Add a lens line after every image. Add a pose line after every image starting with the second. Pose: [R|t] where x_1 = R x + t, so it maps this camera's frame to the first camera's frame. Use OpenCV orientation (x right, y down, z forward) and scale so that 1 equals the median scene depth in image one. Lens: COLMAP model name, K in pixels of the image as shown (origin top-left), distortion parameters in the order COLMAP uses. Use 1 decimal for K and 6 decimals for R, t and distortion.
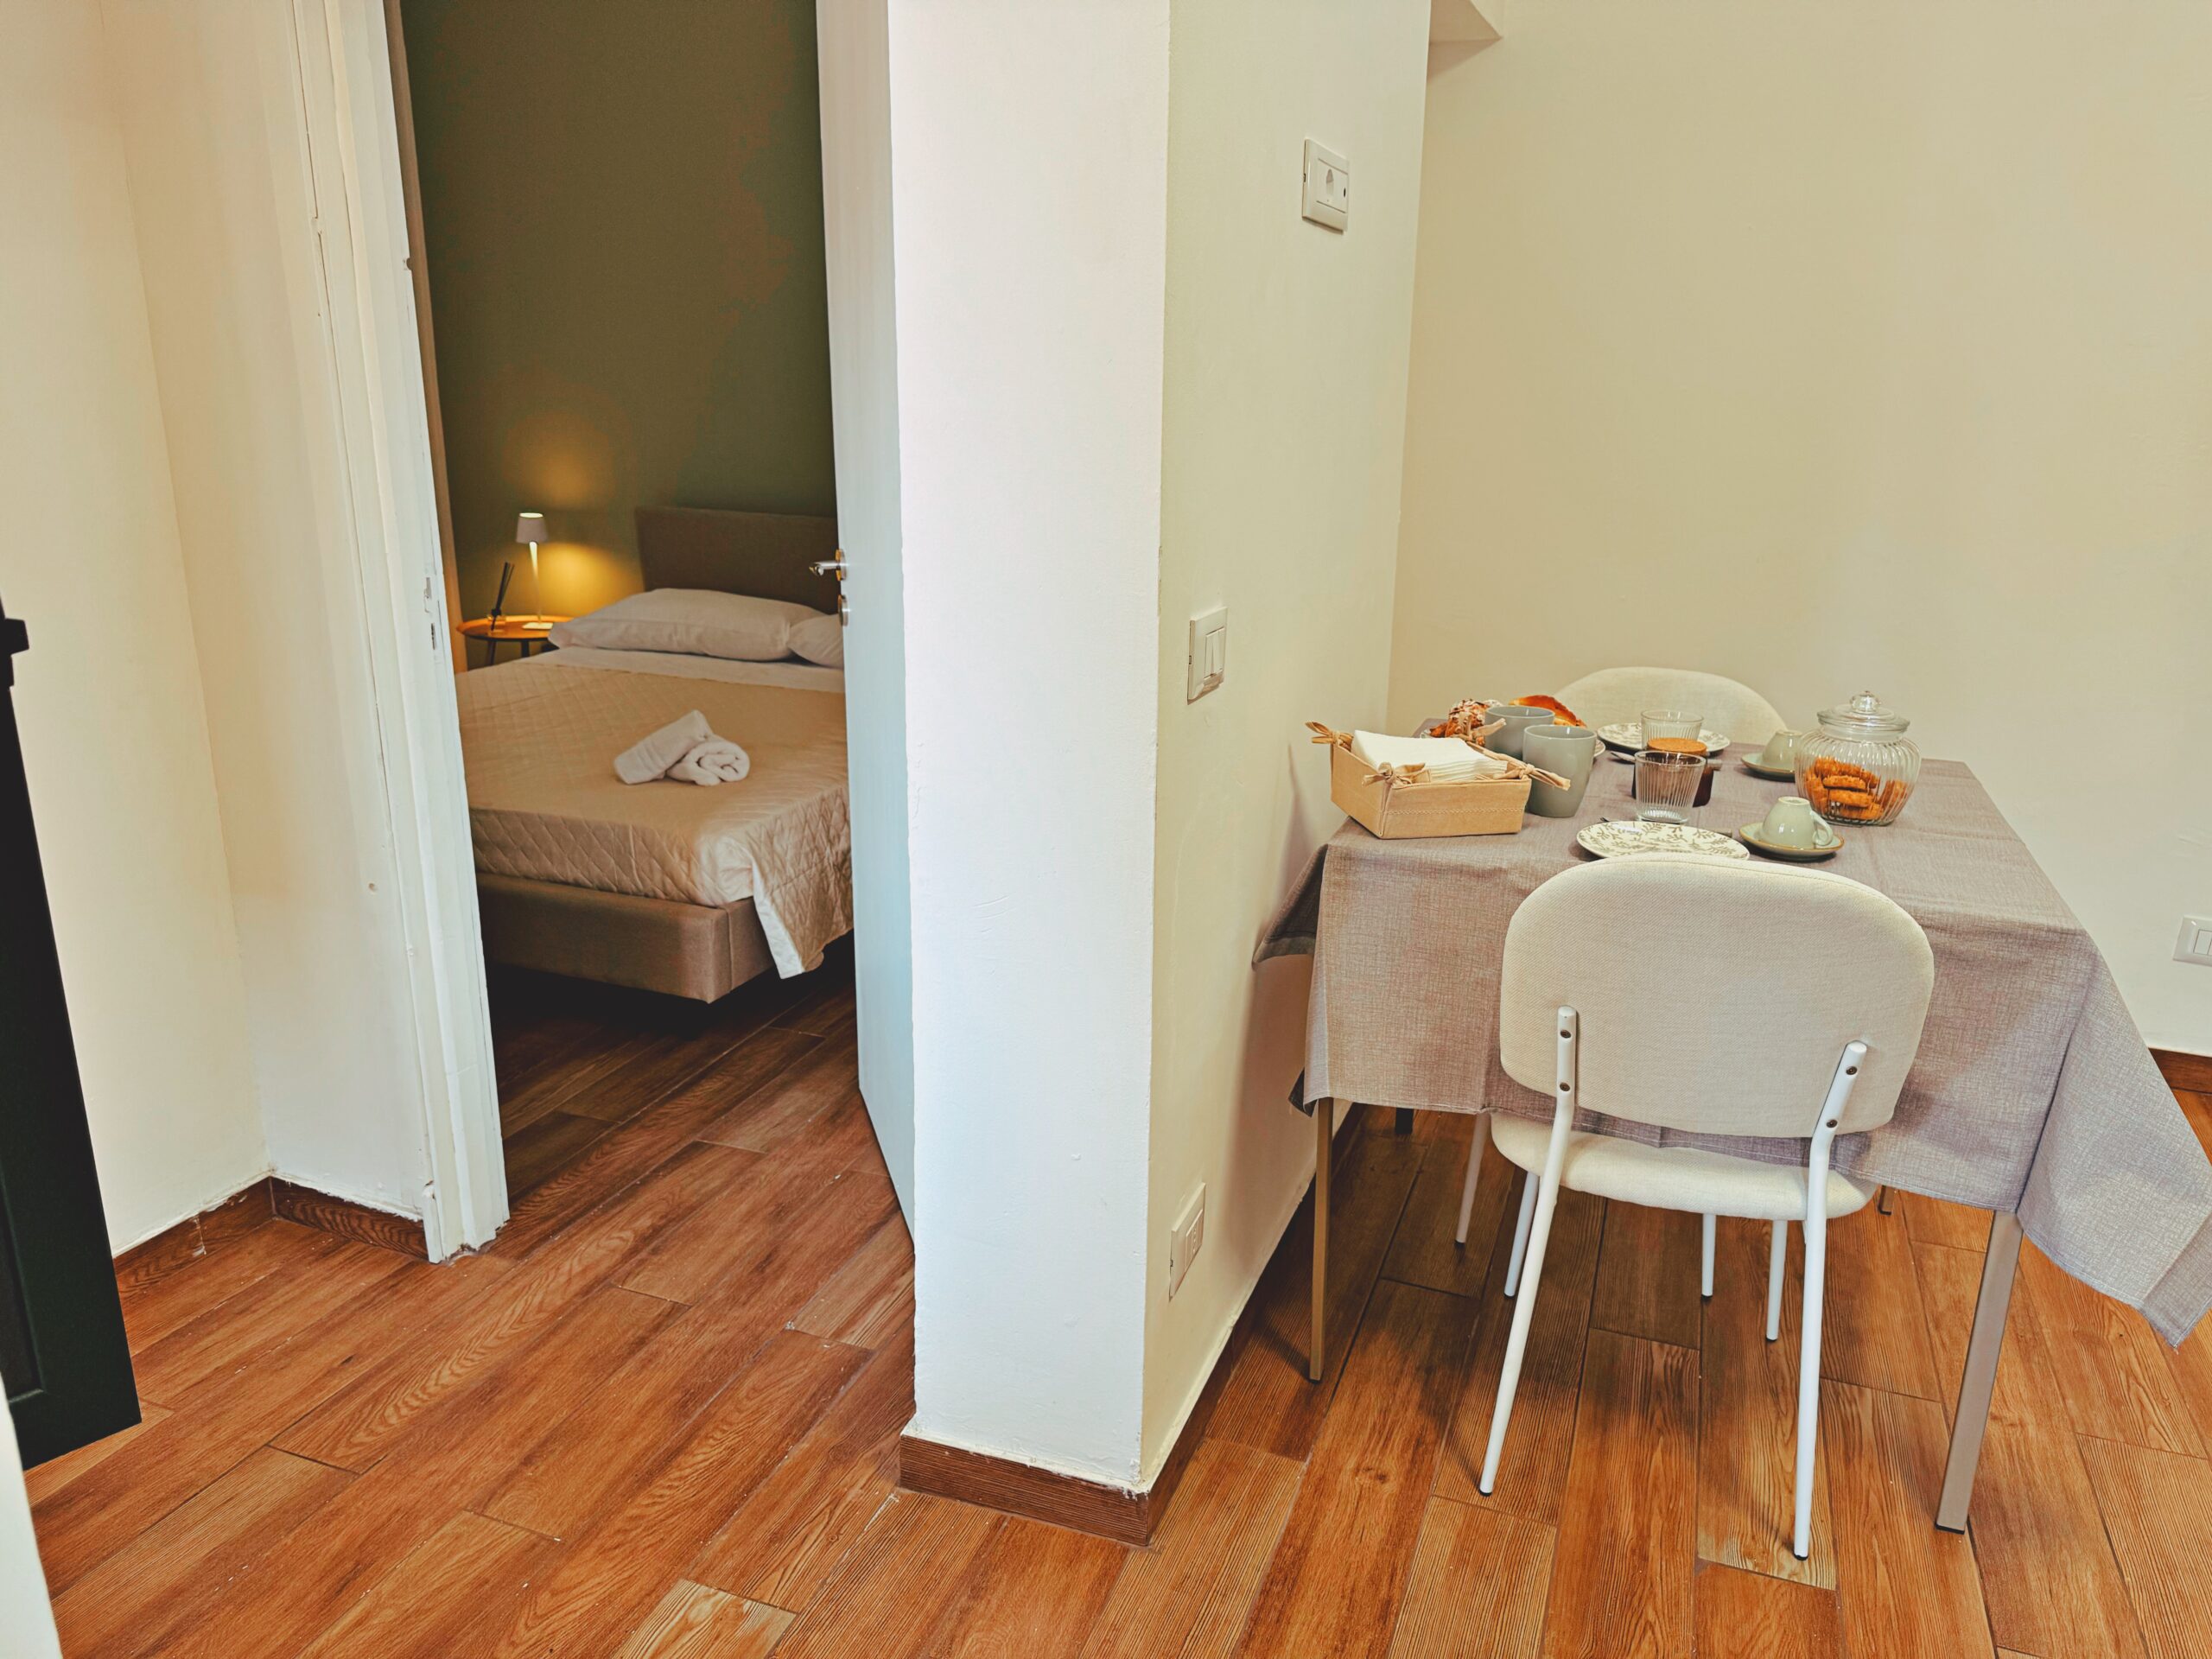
lens RADIAL K [[1583.6, 0, 1123.4], [0, 1583.6, 842.6], [0, 0, 1]] dist [0.062981, -0.059708]
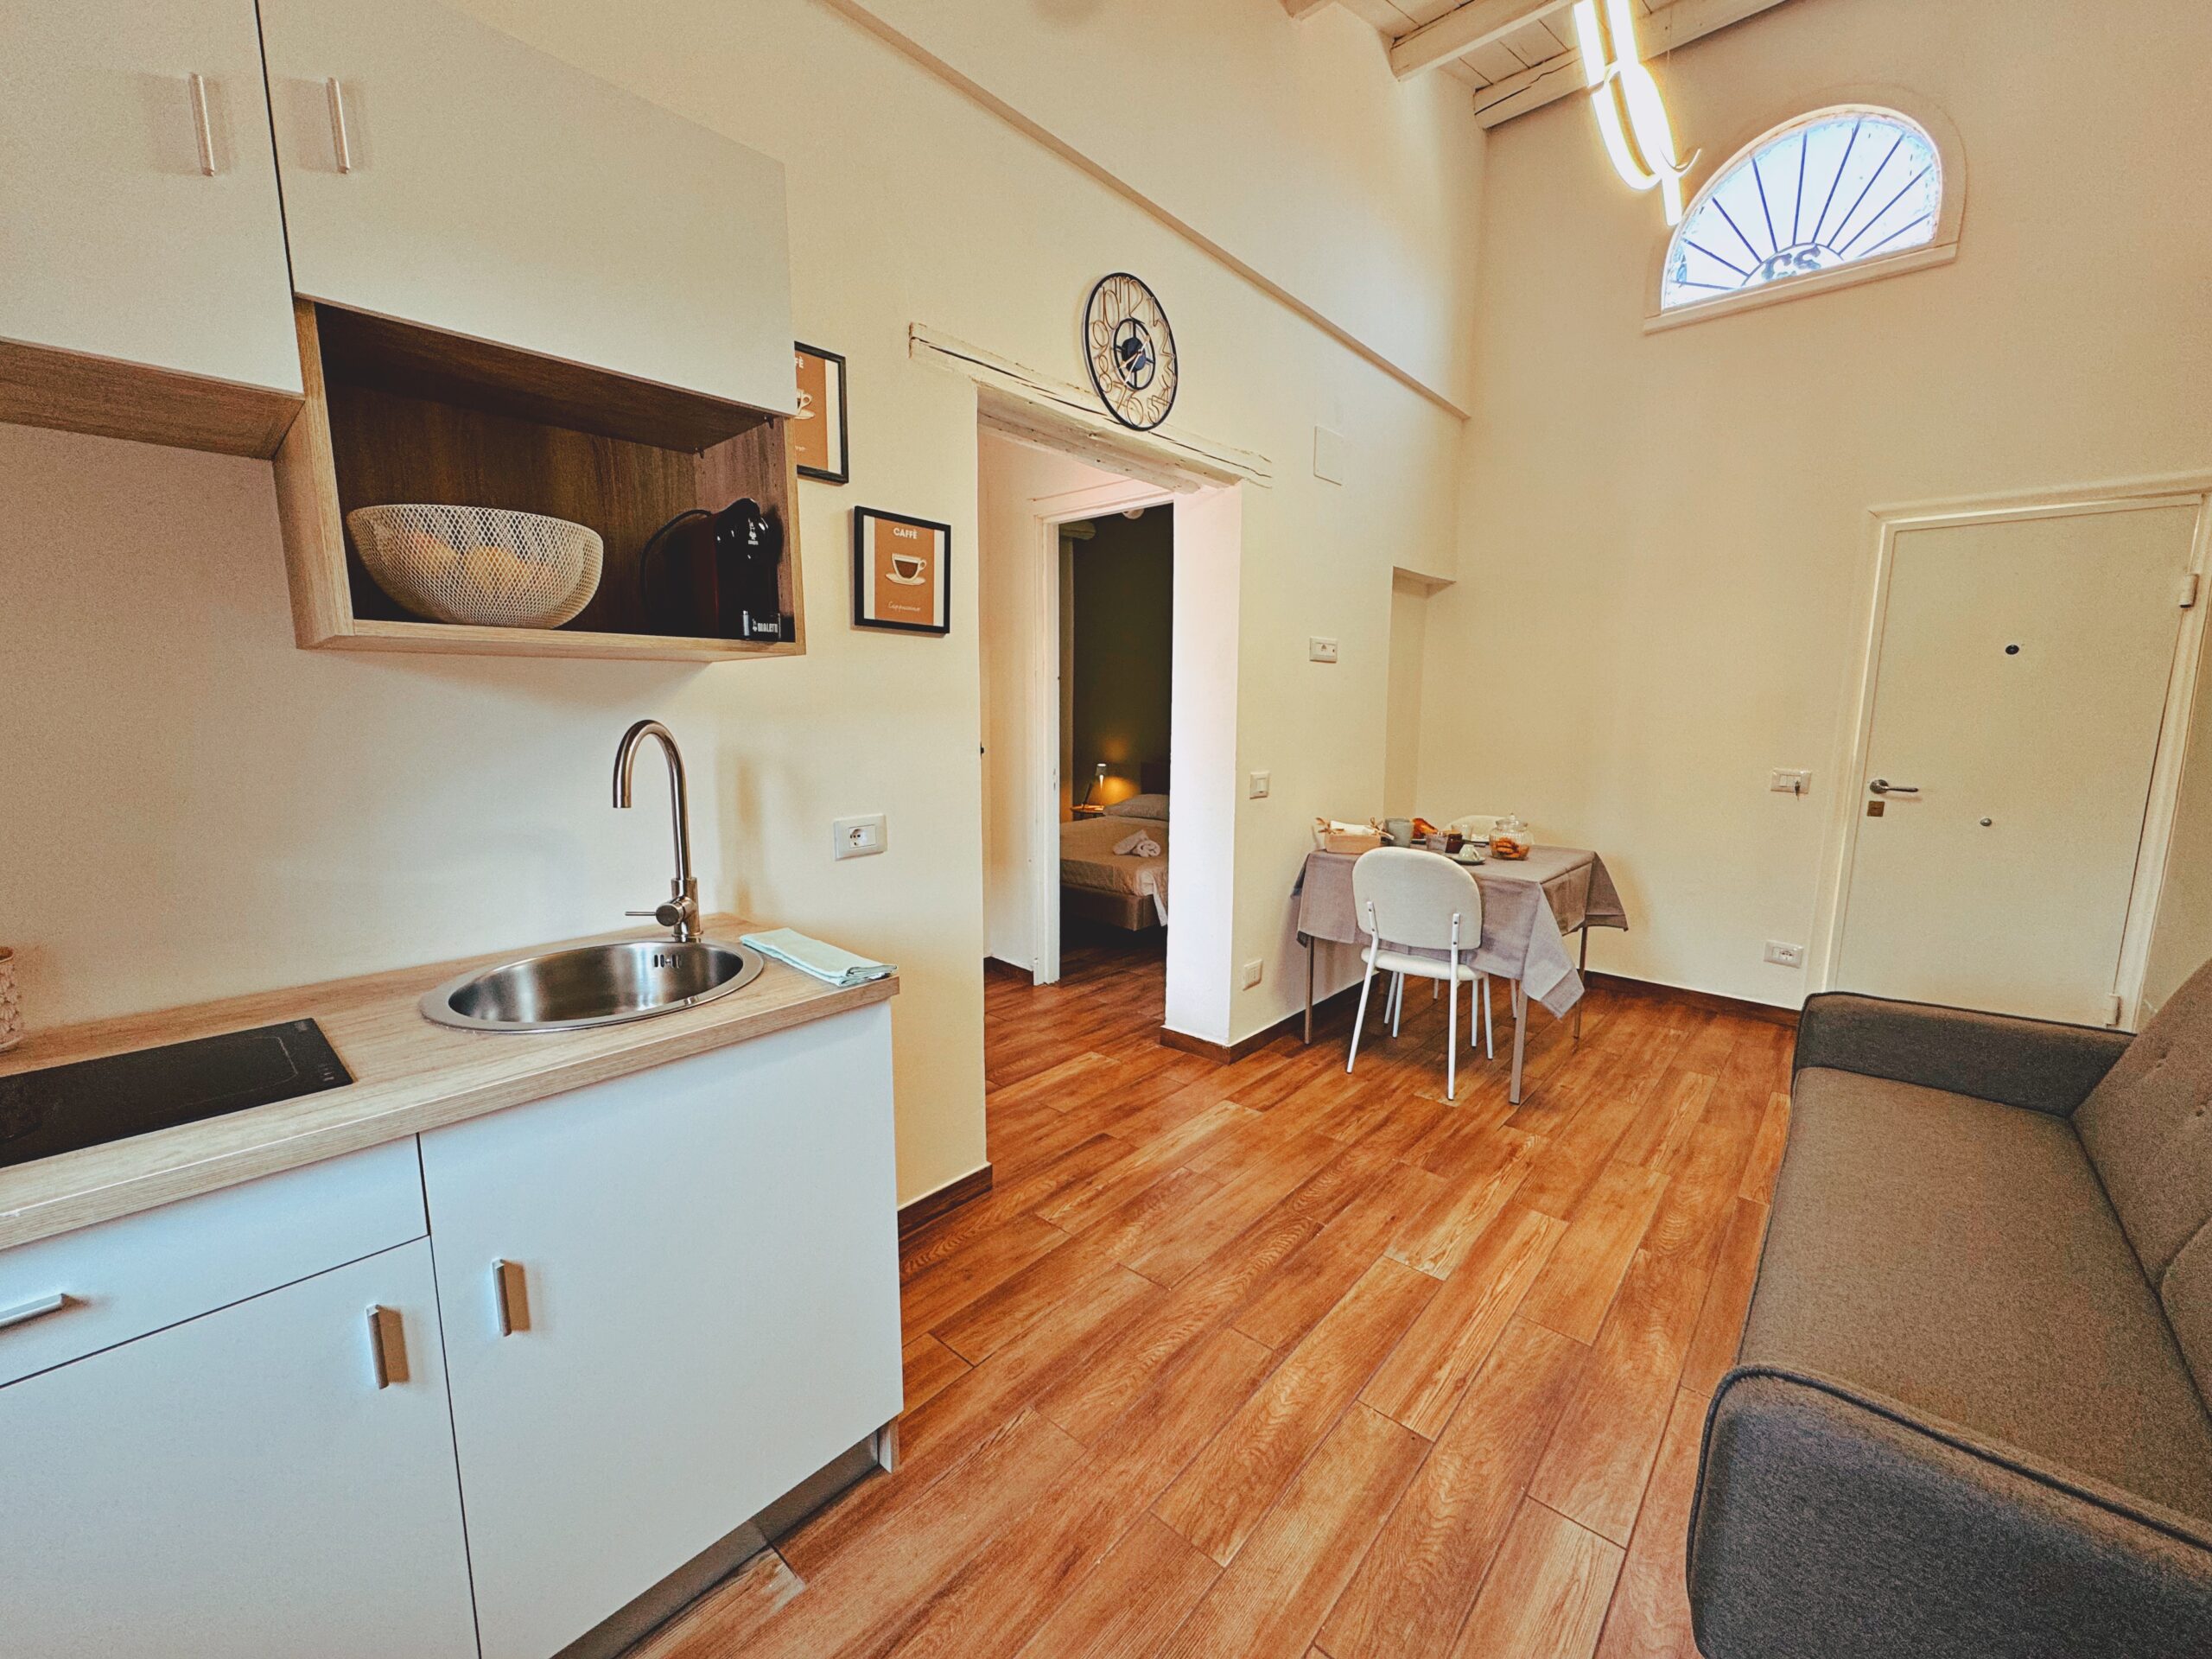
lens RADIAL K [[888.9, 0, 1098.6], [0, 888.9, 838.9], [0, 0, 1]] dist [-0.006412, 0.001329]
pose [[0.931639, 0.043706, -0.360748, 0.348308], [-0.093343, 0.988213, -0.121335, 0.208974], [0.351192, 0.146714, 0.924737, -0.705217]]
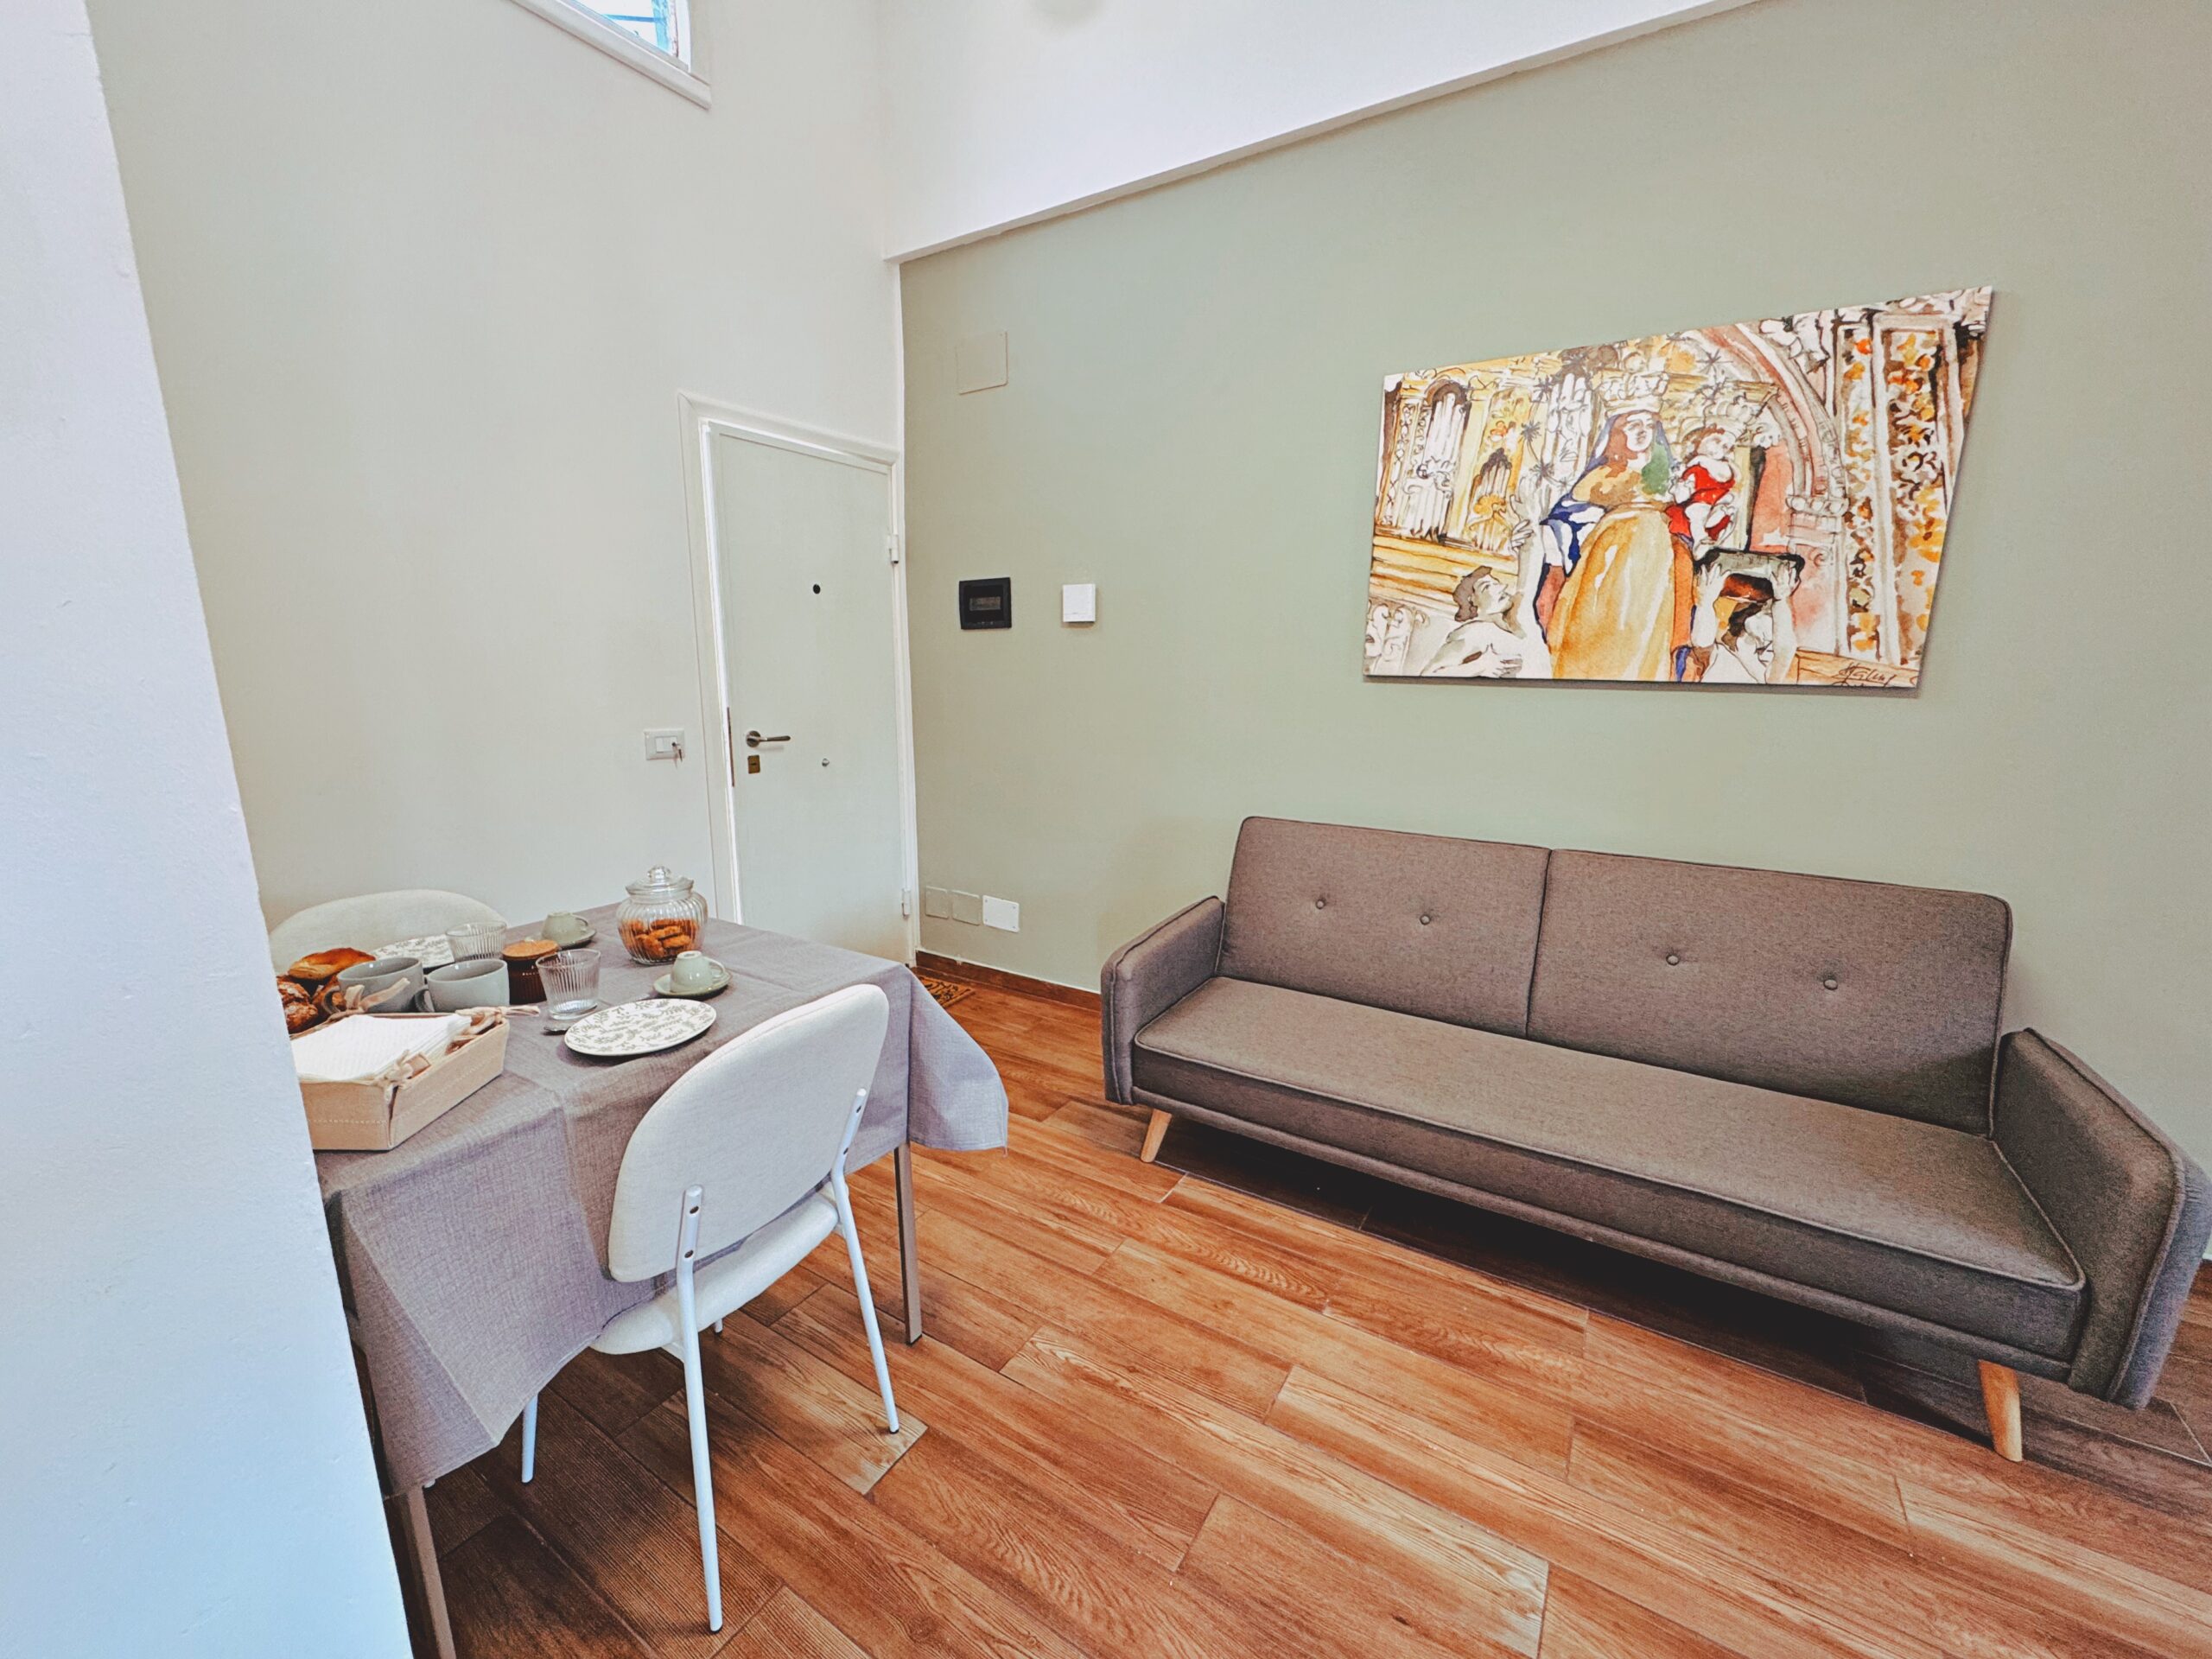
lens RADIAL K [[888.9, 0, 1105.4], [0, 888.9, 830.9], [0, 0, 1]] dist [-0.006412, 0.001329]
pose [[0.202657, -0.203704, 0.957828, -0.182858], [0.276114, 0.950324, 0.143688, -0.125400], [-0.939516, 0.235350, 0.248836, 0.440530]]
